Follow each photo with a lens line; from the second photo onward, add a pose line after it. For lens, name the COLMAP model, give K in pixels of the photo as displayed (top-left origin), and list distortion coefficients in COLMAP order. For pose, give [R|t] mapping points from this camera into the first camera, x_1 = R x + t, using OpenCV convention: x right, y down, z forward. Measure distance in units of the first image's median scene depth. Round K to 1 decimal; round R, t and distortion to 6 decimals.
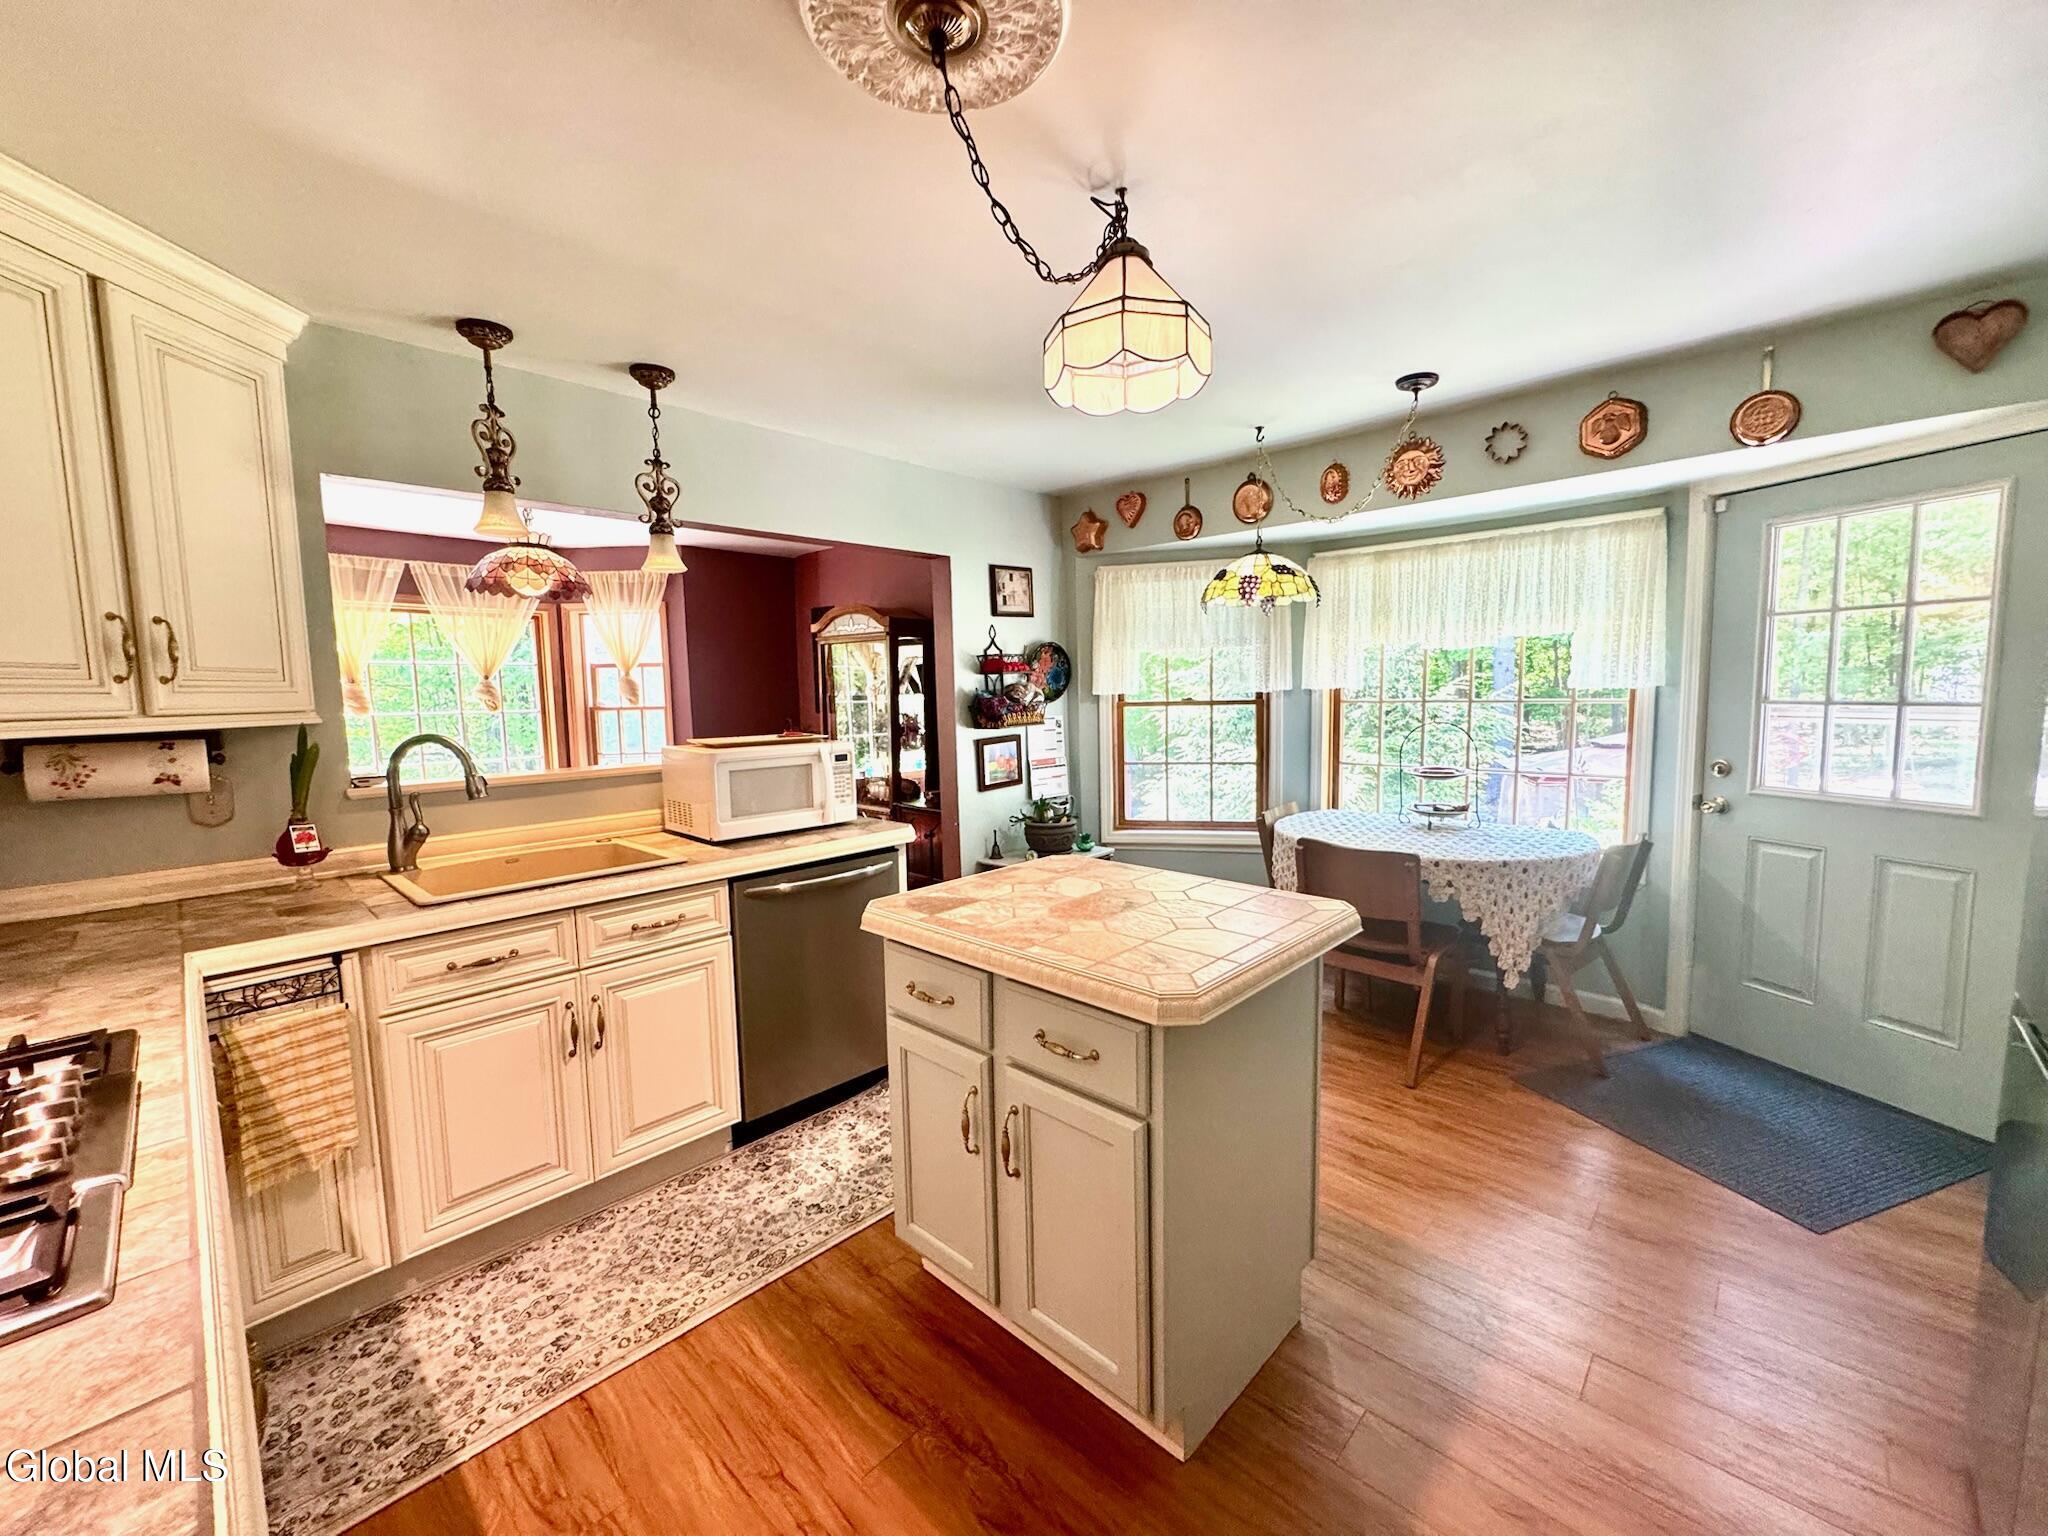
lens RADIAL K [[815.5, 0, 1025.5], [0, 815.5, 768.8], [0, 0, 1]] dist [-0.002158, 0.000816]
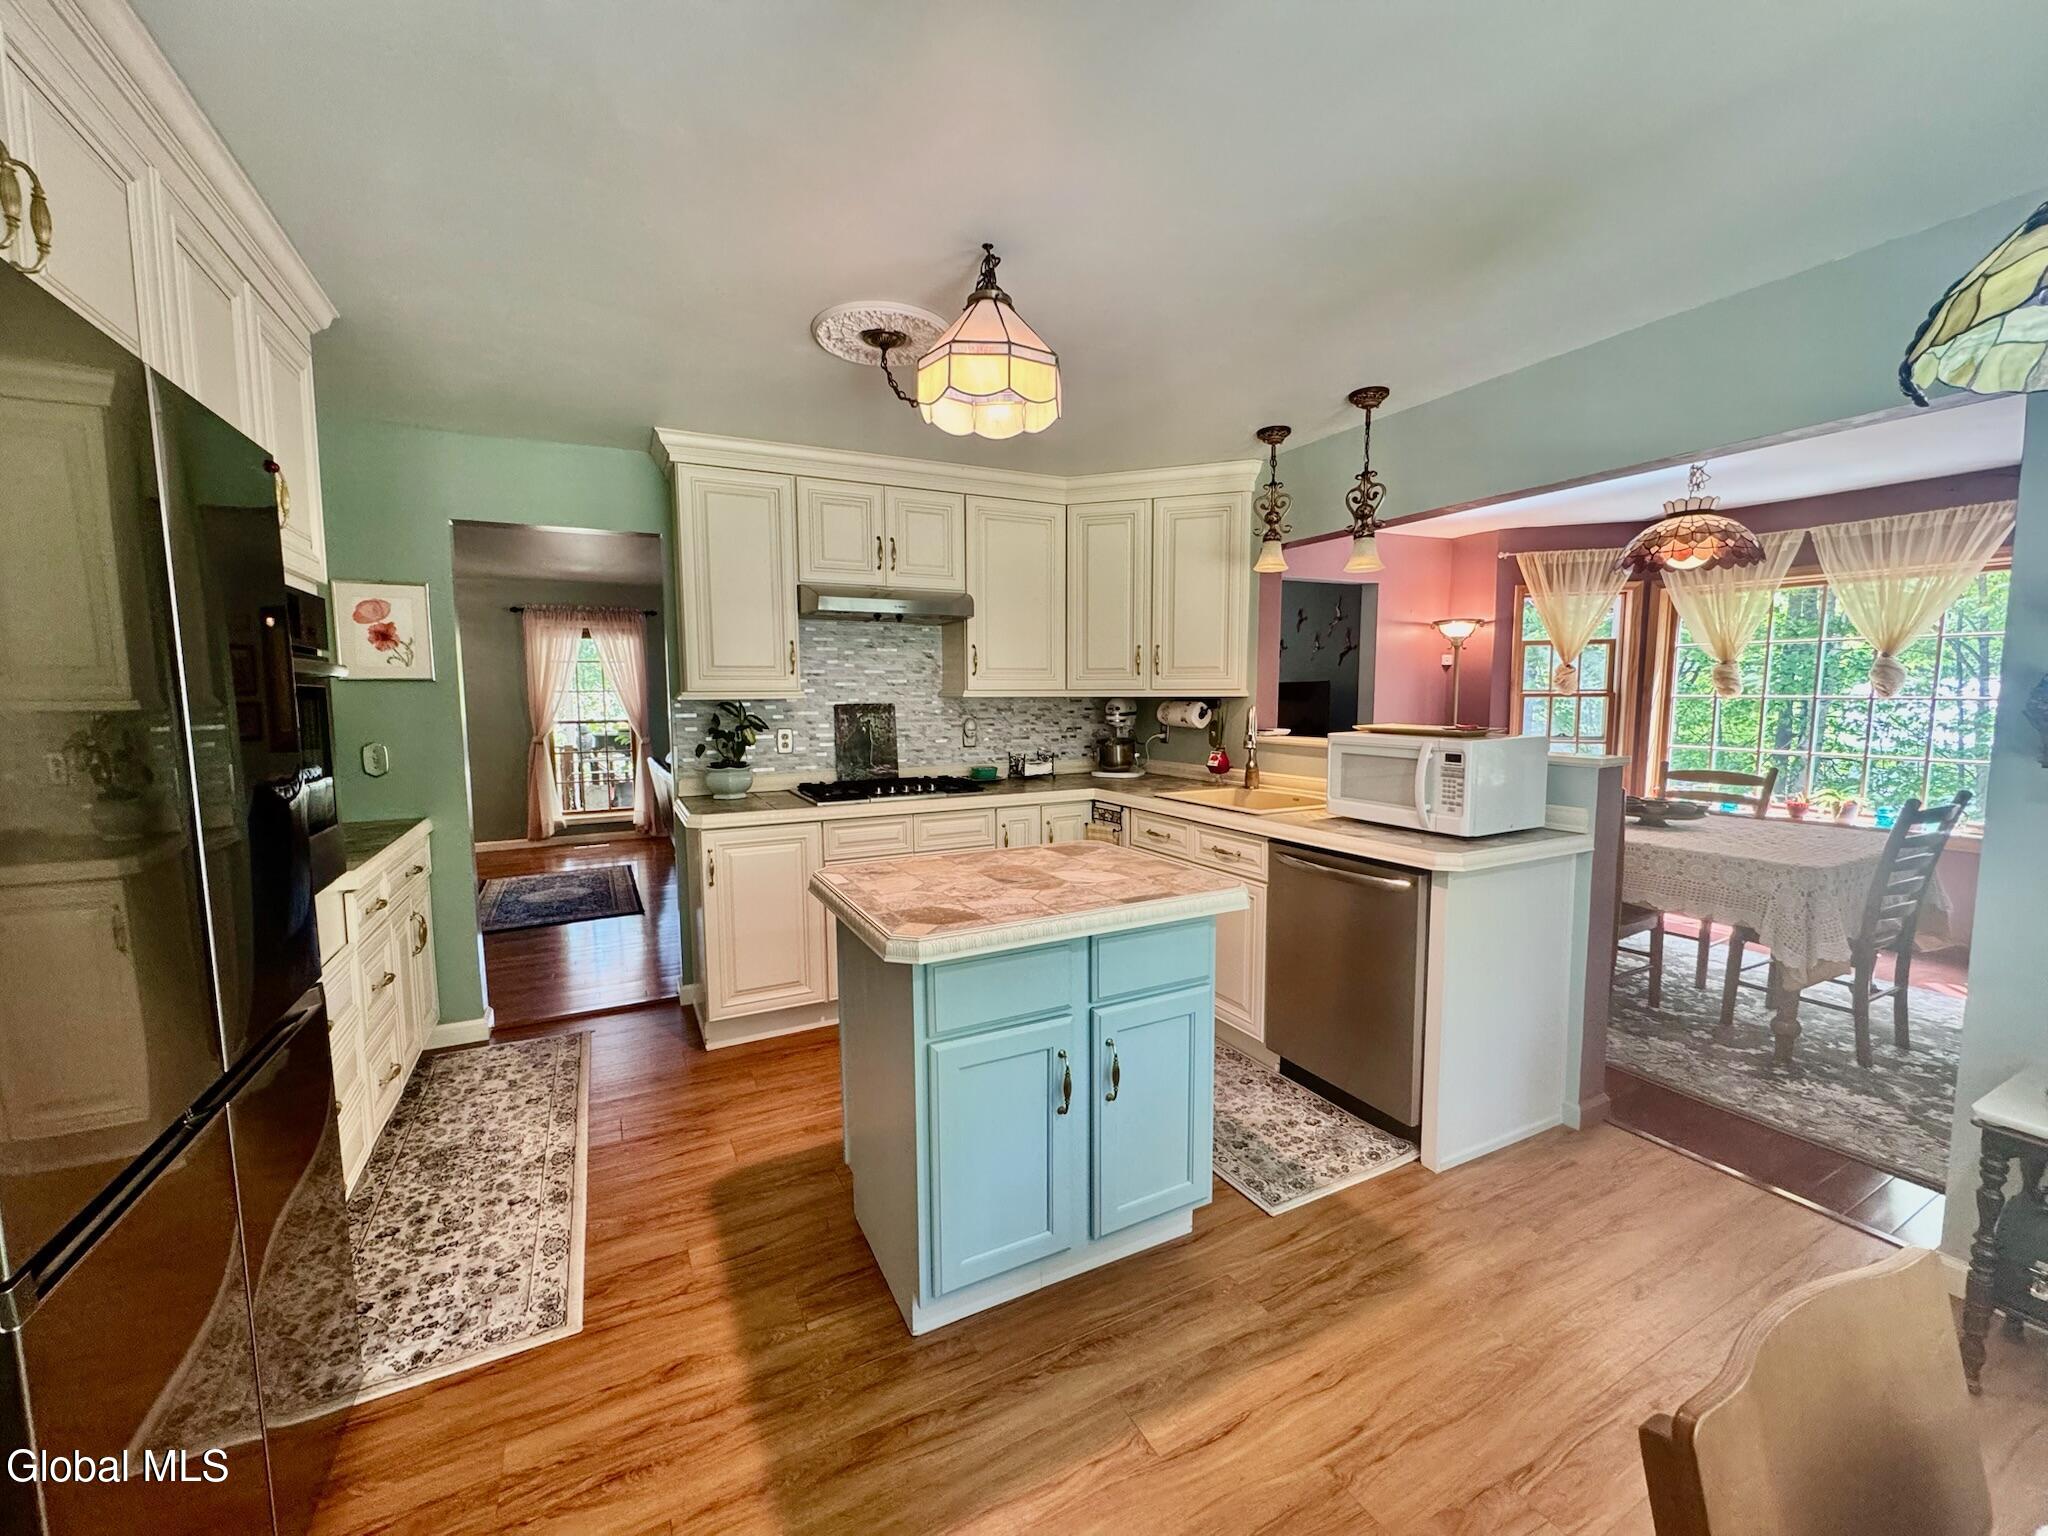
lens RADIAL K [[815.5, 0, 1021.8], [0, 815.5, 769.1], [0, 0, 1]] dist [-0.002158, 0.000816]
pose [[-0.335026, 0.112087, -0.935518, 0.636121], [-0.080422, 0.985874, 0.146921, -0.080866], [0.938771, 0.124458, -0.321279, 0.764475]]
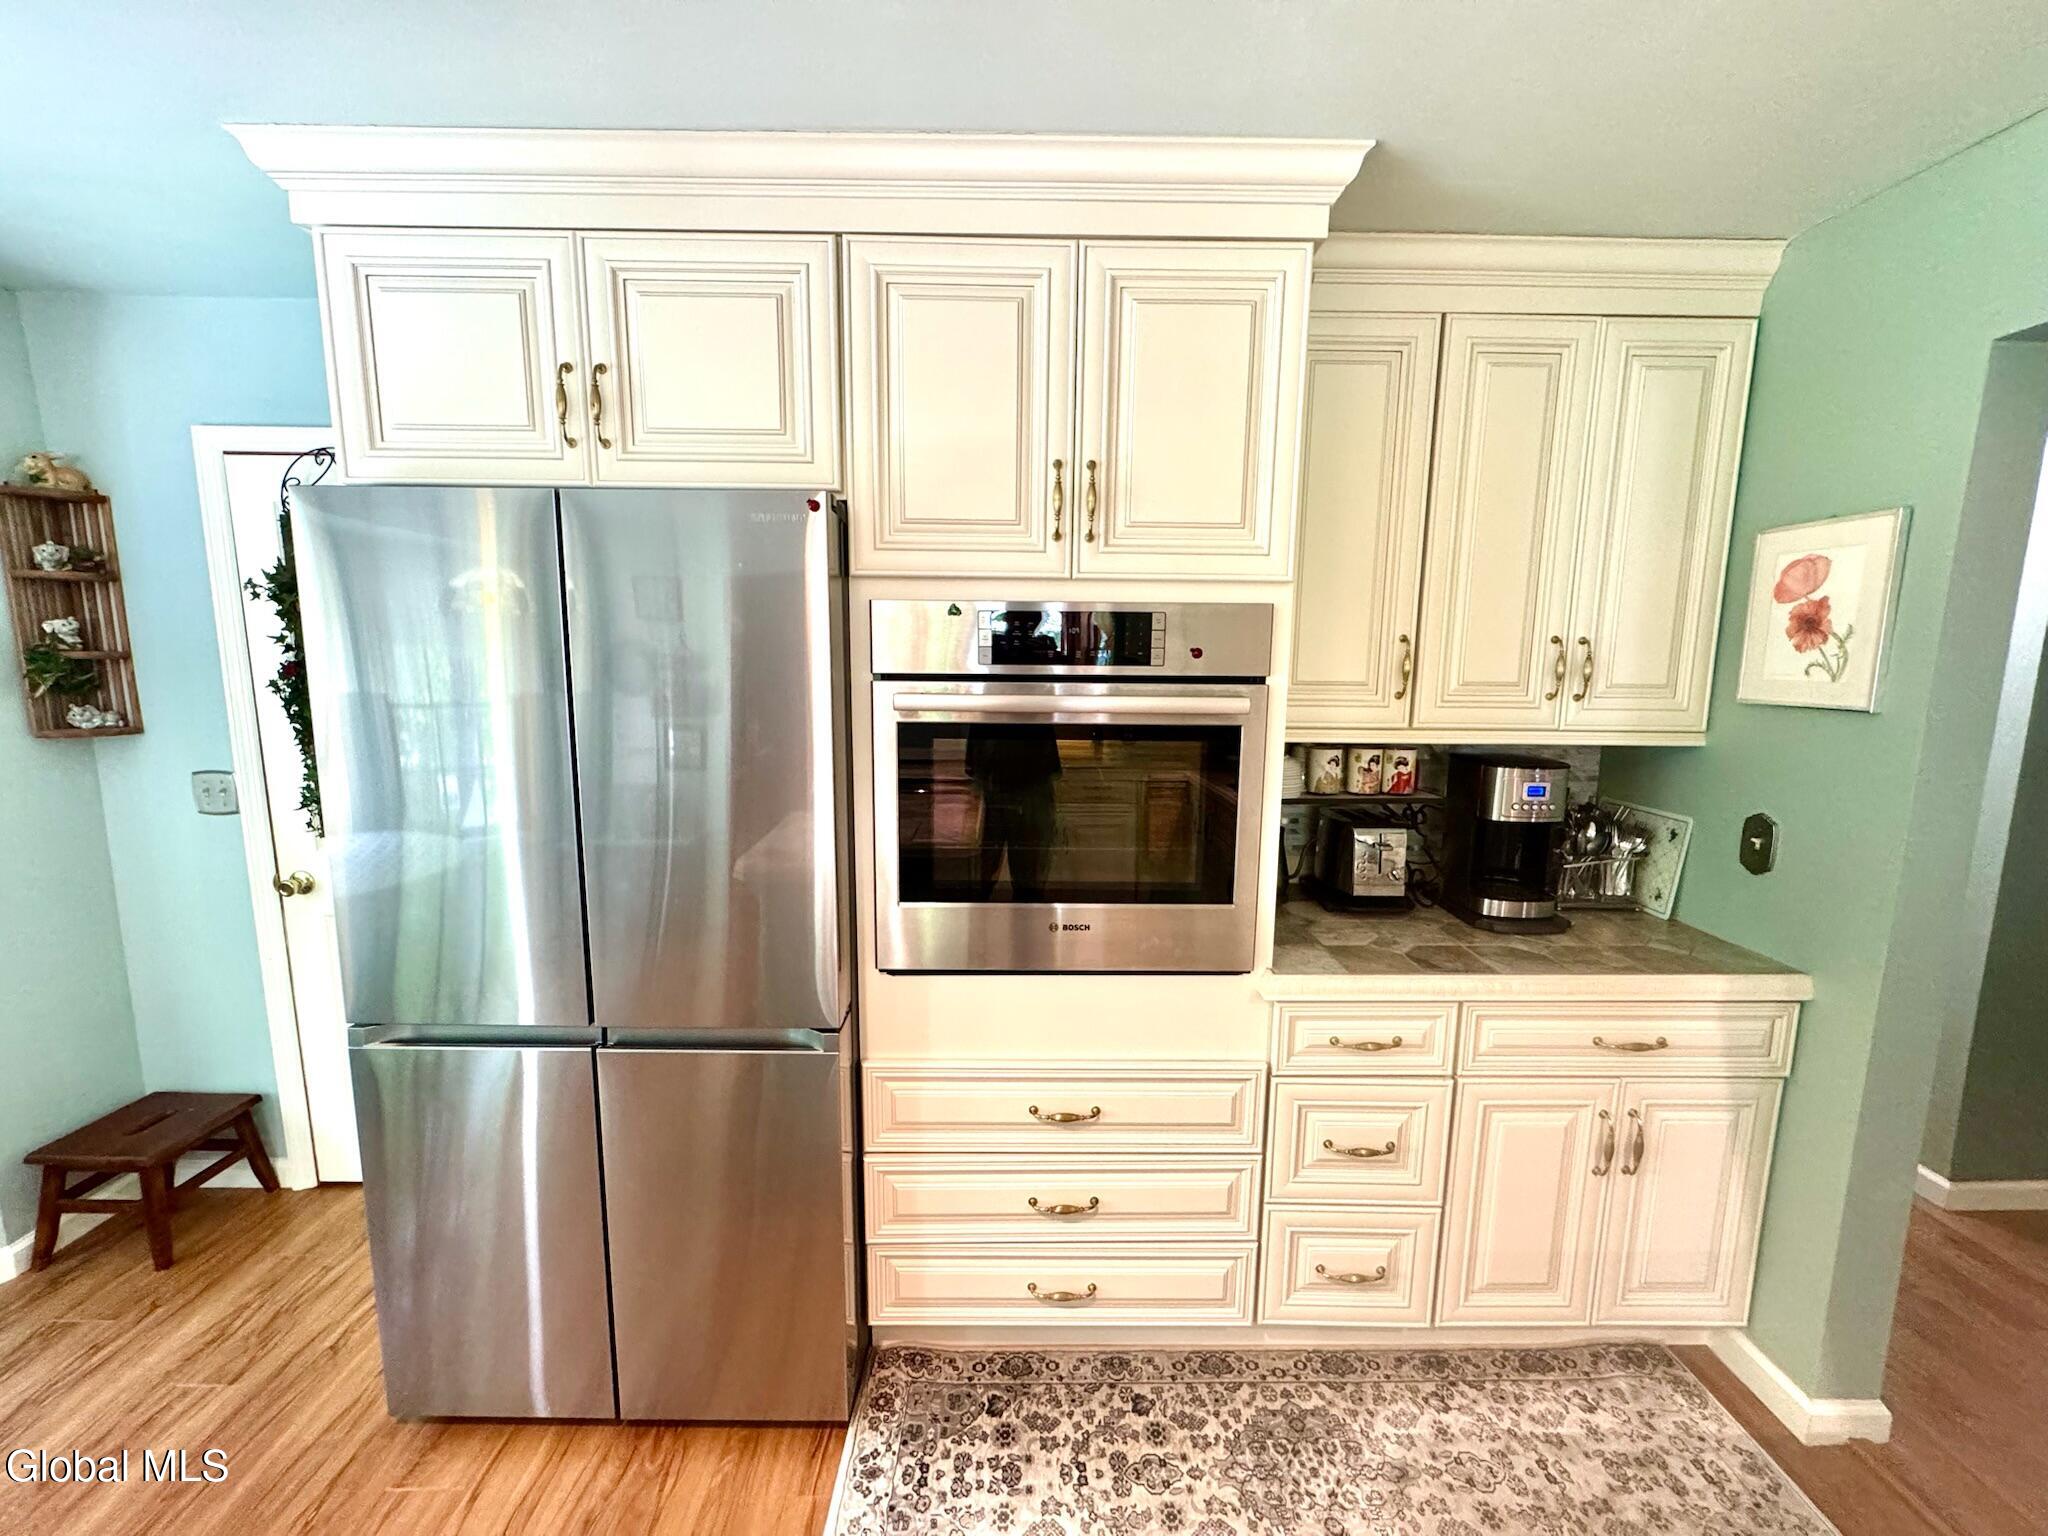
lens RADIAL K [[815.5, 0, 1020.0], [0, 815.5, 769.8], [0, 0, 1]] dist [-0.002158, 0.000816]
pose [[-0.689136, -0.087053, 0.719384, -0.057905], [0.080581, 0.977394, 0.195468, -0.084257], [-0.720137, 0.192673, -0.666543, 0.446404]]
